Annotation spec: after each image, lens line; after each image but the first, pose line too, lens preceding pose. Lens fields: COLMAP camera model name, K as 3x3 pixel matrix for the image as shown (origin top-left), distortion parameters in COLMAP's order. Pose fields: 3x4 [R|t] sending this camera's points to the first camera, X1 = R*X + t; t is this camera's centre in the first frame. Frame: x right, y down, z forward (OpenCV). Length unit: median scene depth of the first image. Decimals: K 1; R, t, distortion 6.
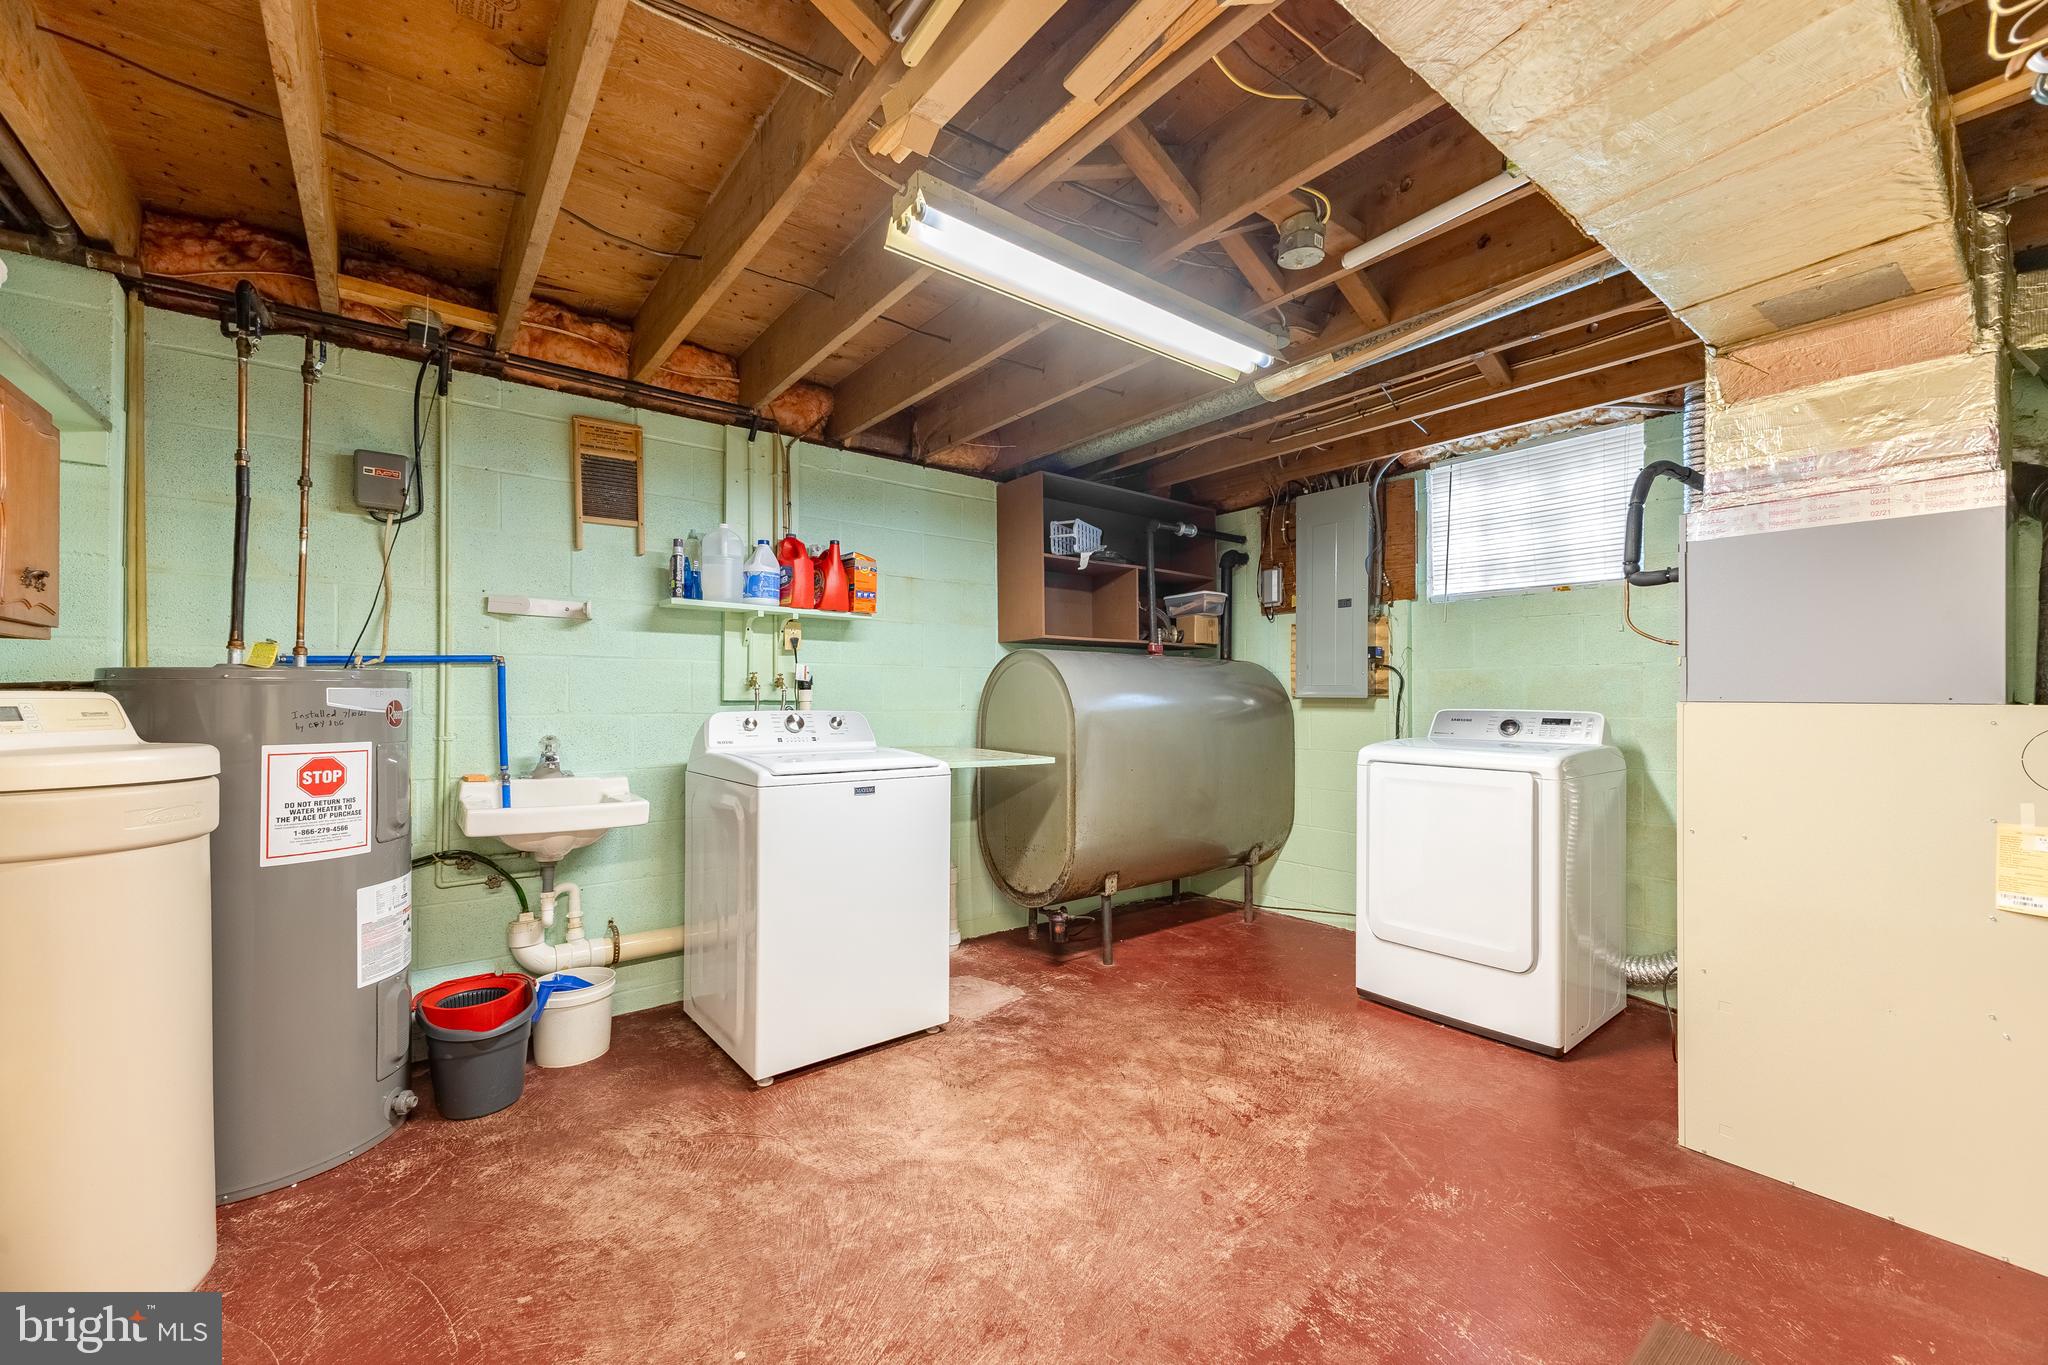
lens RADIAL K [[812.9, 0, 1044.4], [0, 812.9, 693.2], [0, 0, 1]] dist [0.000997, -0.000112]
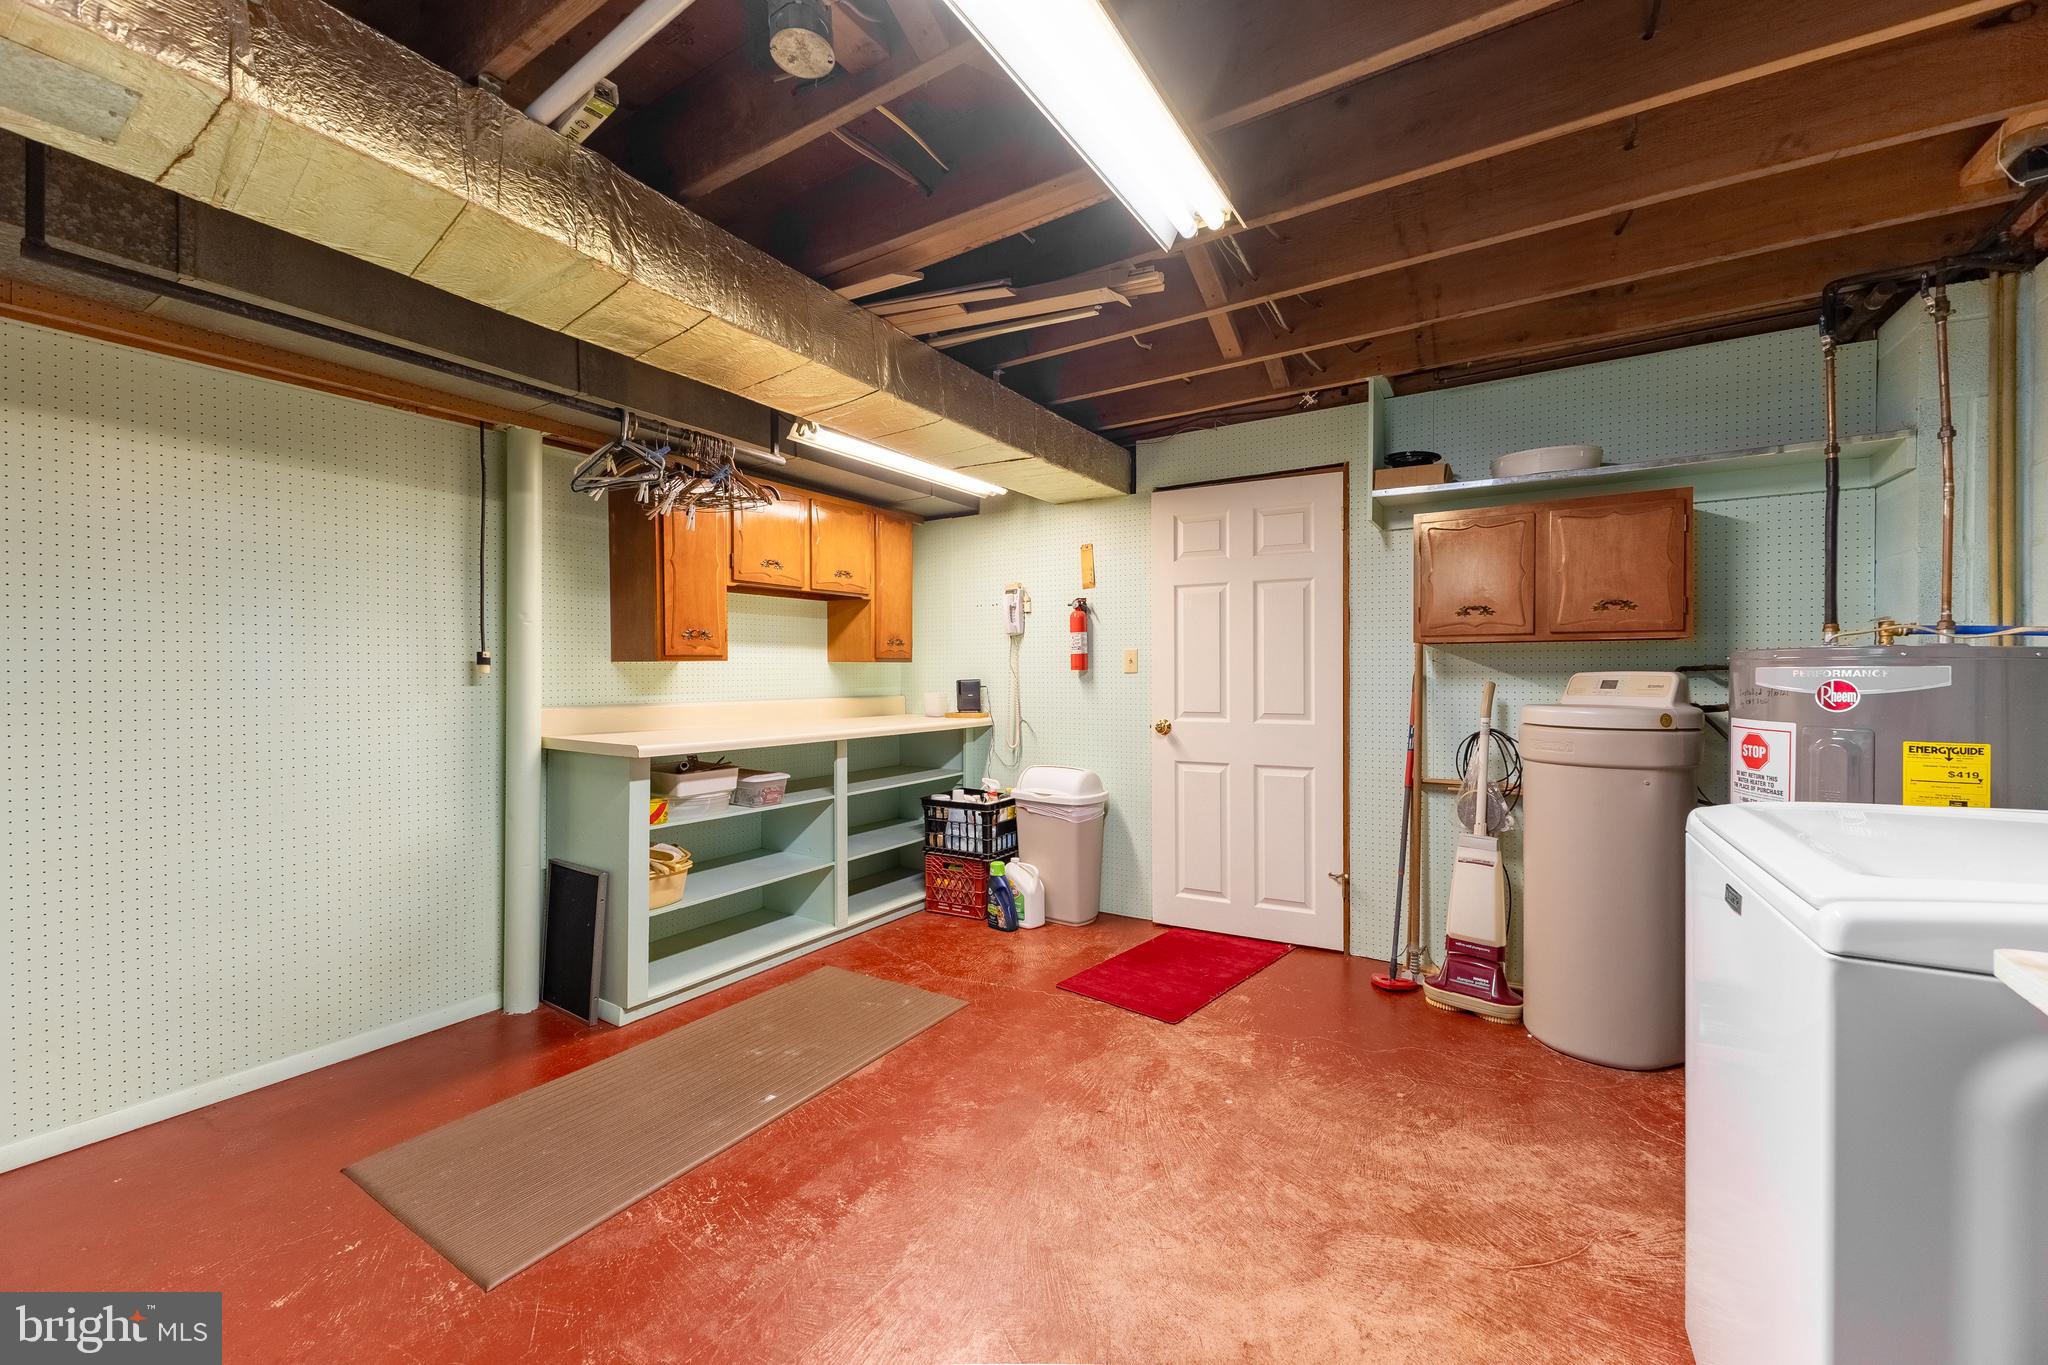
lens RADIAL K [[812.9, 0, 1036.4], [0, 812.9, 674.3], [0, 0, 1]] dist [0.000997, -0.000112]
pose [[-0.943650, -0.000840, -0.330944, 0.343204], [-0.001838, 0.999995, 0.002702, 0.001360], [0.330940, 0.003158, -0.943646, 1.664898]]
